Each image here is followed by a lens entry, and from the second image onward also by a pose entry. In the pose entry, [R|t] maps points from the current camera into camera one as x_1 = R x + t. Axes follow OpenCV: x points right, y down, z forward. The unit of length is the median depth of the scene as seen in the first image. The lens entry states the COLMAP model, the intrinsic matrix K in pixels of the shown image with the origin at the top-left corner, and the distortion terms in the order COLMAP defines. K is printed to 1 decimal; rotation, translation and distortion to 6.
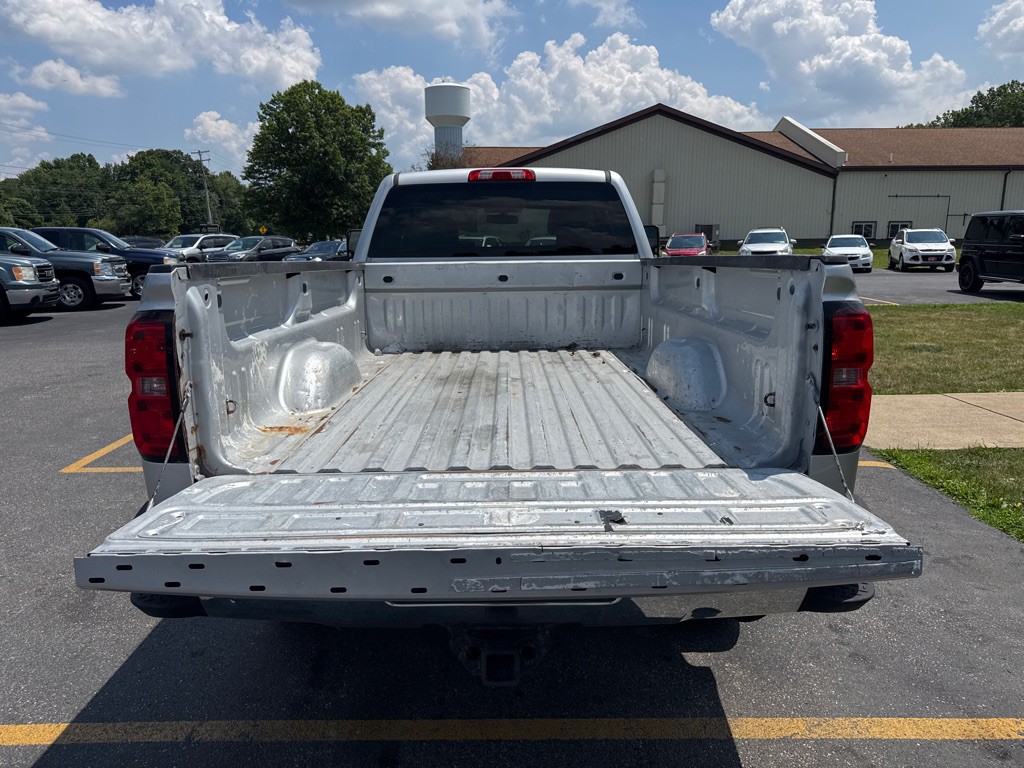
lens RADIAL K [[727.2, 0, 512.0], [0, 727.2, 384.0], [0, 0, 1]] dist [-0.001015, -0.002268]
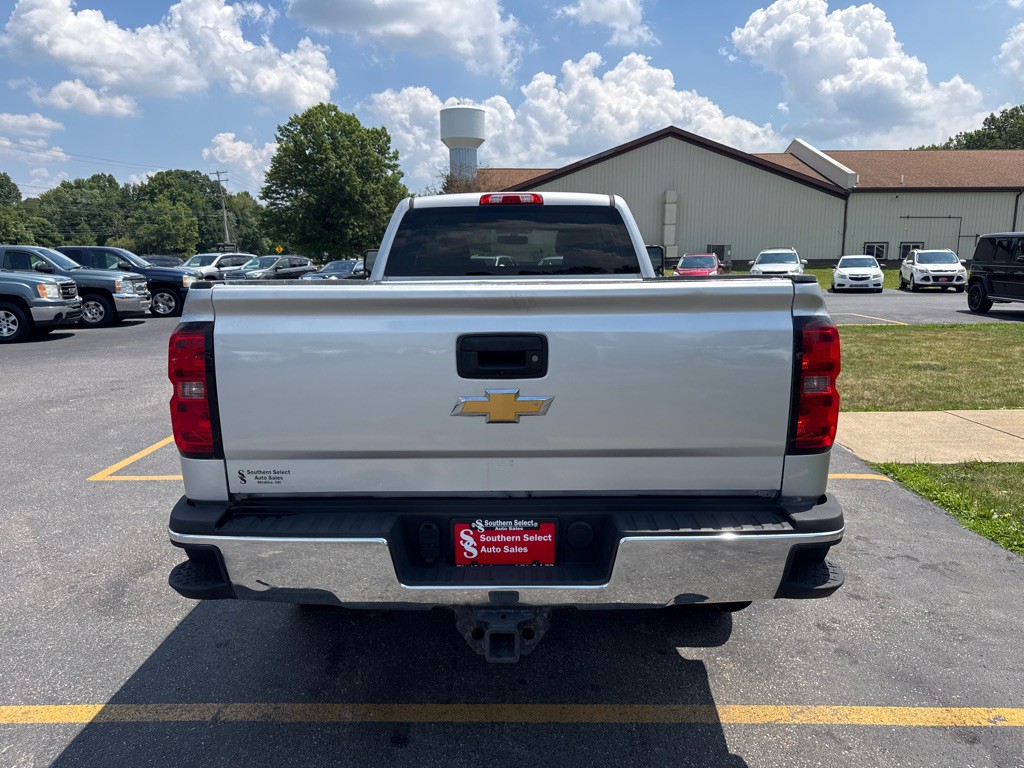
lens RADIAL K [[734.5, 0, 517.5], [0, 734.5, 381.8], [0, 0, 1]] dist [0.002012, -0.003904]
pose [[0.999925, 0.004471, -0.011422, 0.003632], [-0.004819, 0.999518, -0.030663, 0.004690], [0.011280, 0.030715, 0.999465, -0.025298]]
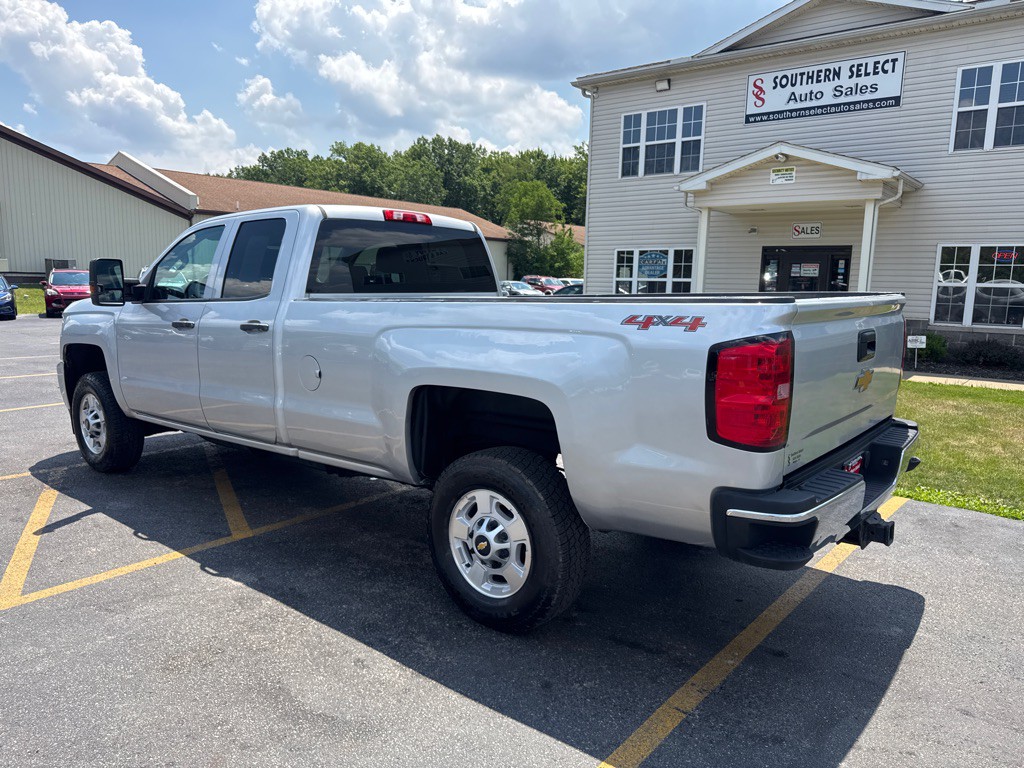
lens RADIAL K [[727.2, 0, 512.0], [0, 727.2, 384.0], [0, 0, 1]] dist [-0.001015, -0.002268]
pose [[0.639619, -0.089091, 0.763512, -0.355878], [0.129290, 0.991579, 0.007392, -0.015651], [-0.757741, 0.093986, 0.645751, 0.104823]]
